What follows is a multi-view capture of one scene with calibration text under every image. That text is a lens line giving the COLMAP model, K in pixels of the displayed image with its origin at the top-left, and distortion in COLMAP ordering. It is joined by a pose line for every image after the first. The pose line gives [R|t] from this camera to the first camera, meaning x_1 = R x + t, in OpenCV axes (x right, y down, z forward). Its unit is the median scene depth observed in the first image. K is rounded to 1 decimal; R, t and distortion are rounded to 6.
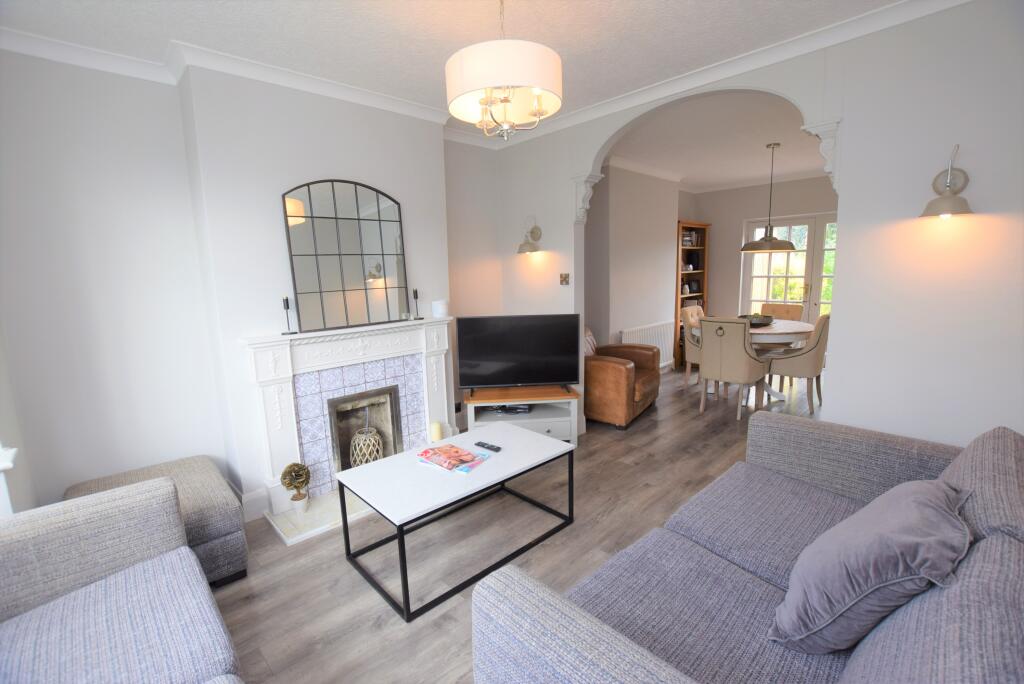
lens RADIAL K [[450.5, 0, 511.5], [0, 450.5, 344.2], [0, 0, 1]] dist [-0.024740, -0.000142]
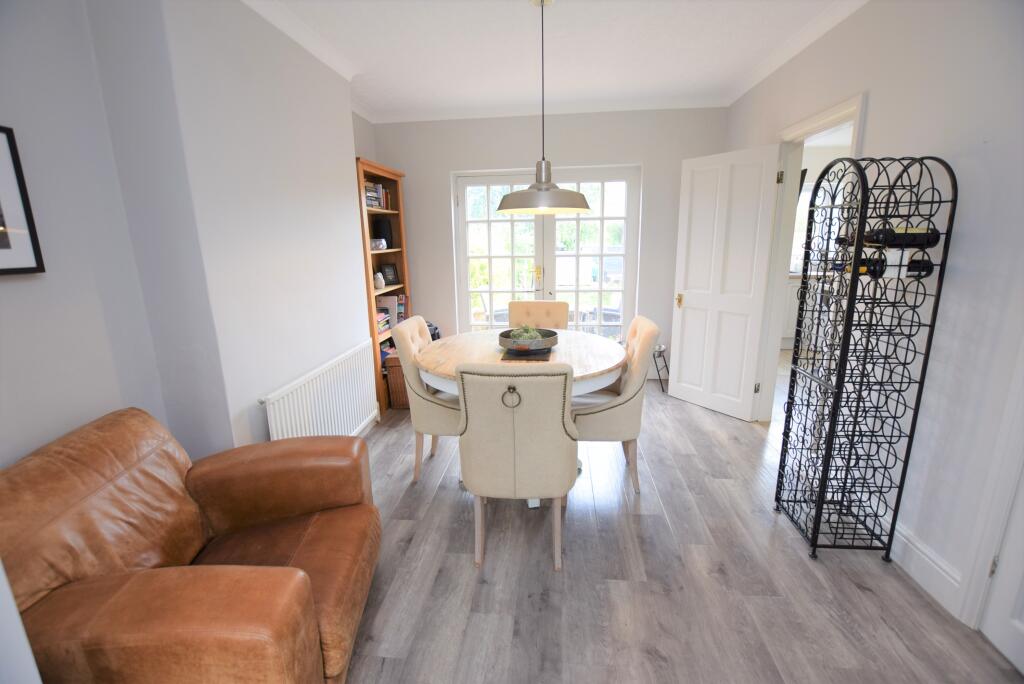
lens RADIAL K [[450.5, 0, 514.1], [0, 450.5, 338.2], [0, 0, 1]] dist [-0.024740, -0.000142]
pose [[0.757157, -0.131848, 0.639789, 0.135848], [0.108670, 0.991194, 0.075661, -0.075176], [-0.644131, 0.012239, 0.764817, 0.445718]]
